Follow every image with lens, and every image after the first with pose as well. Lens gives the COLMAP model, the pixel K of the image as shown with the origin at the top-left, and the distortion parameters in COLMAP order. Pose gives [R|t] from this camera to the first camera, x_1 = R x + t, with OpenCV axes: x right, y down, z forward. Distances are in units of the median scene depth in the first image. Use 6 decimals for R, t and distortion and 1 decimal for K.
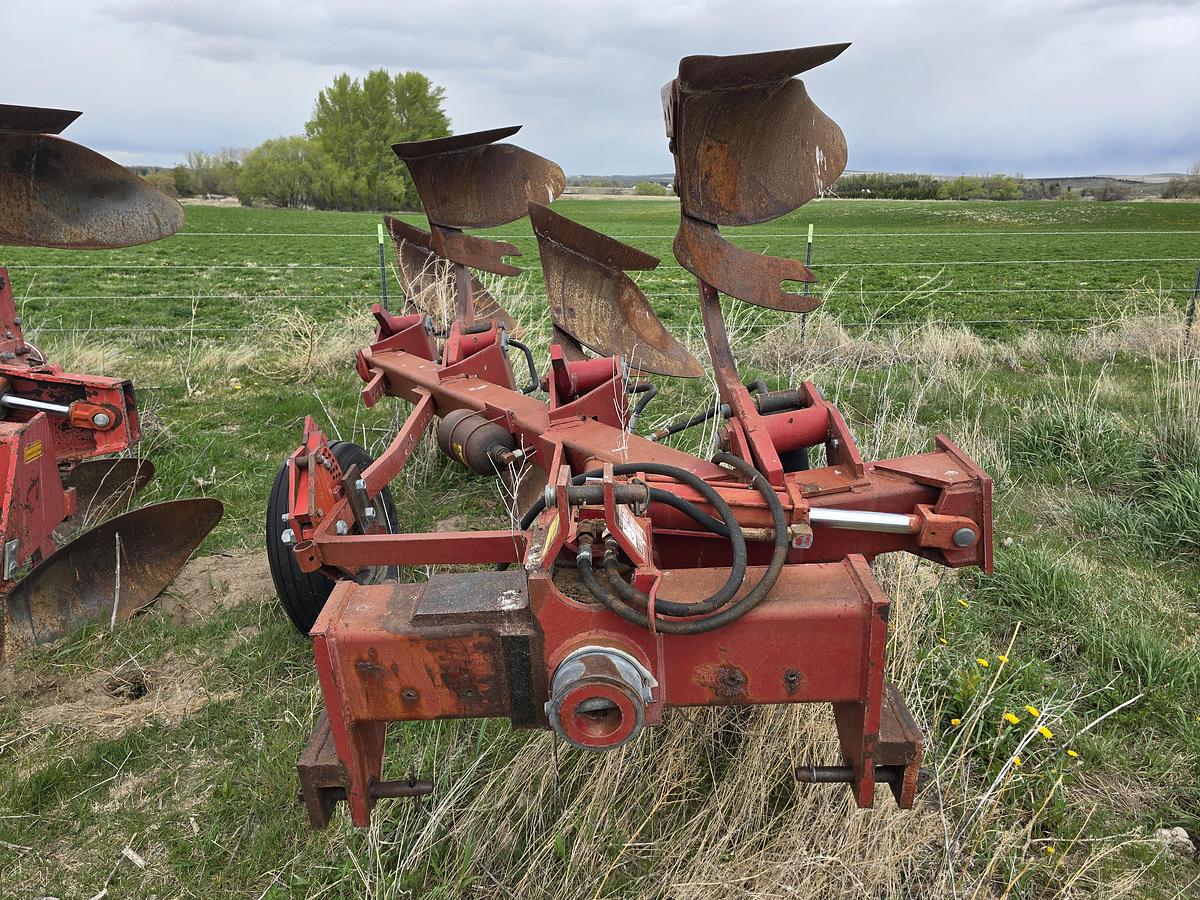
lens RADIAL K [[783.1, 0, 600.4], [0, 783.1, 439.1], [0, 0, 1]] dist [0.055977, -0.039303]
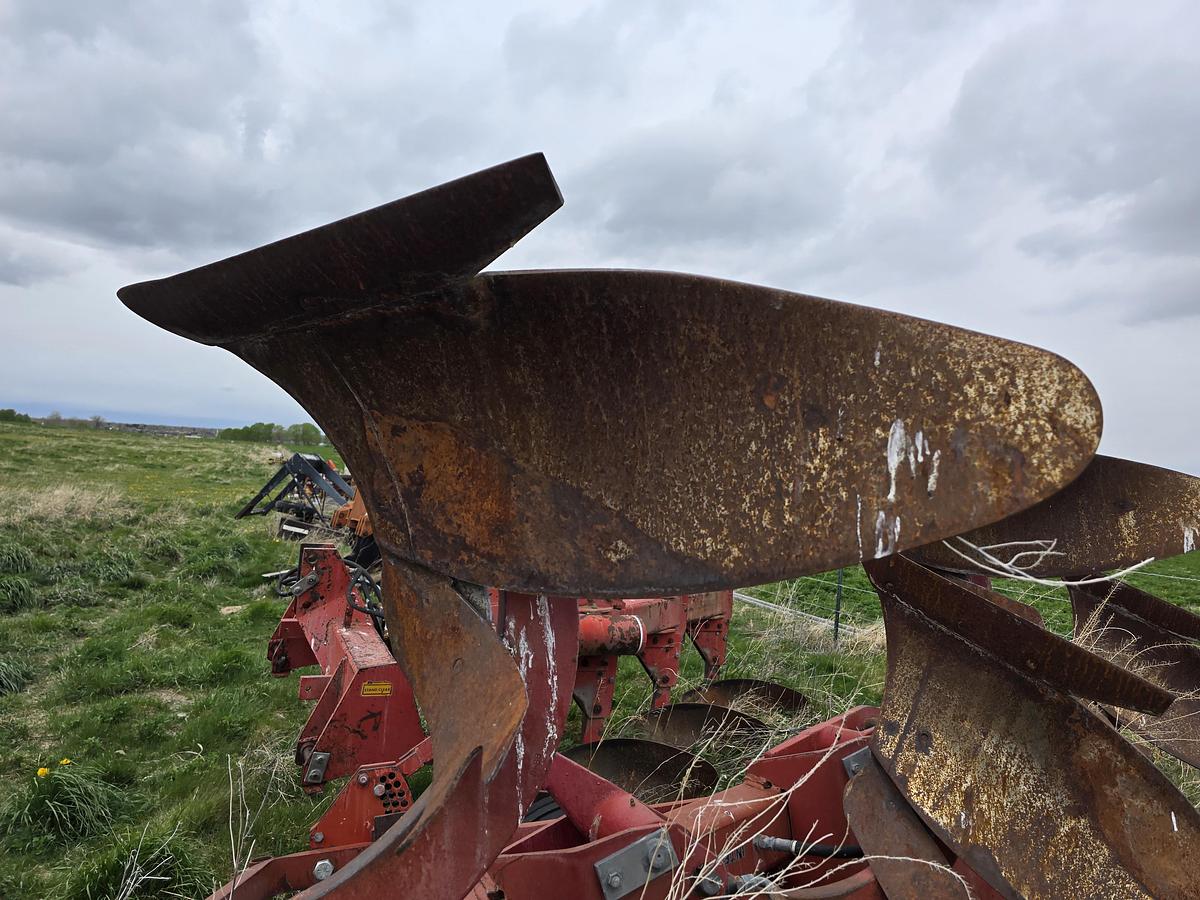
lens RADIAL K [[783.1, 0, 600.4], [0, 783.1, 439.1], [0, 0, 1]] dist [0.055977, -0.039303]
pose [[0.317027, -0.033444, -0.947827, 0.405256], [-0.336891, 0.930232, -0.145506, -0.199504], [0.886565, 0.365444, 0.283642, 0.583654]]
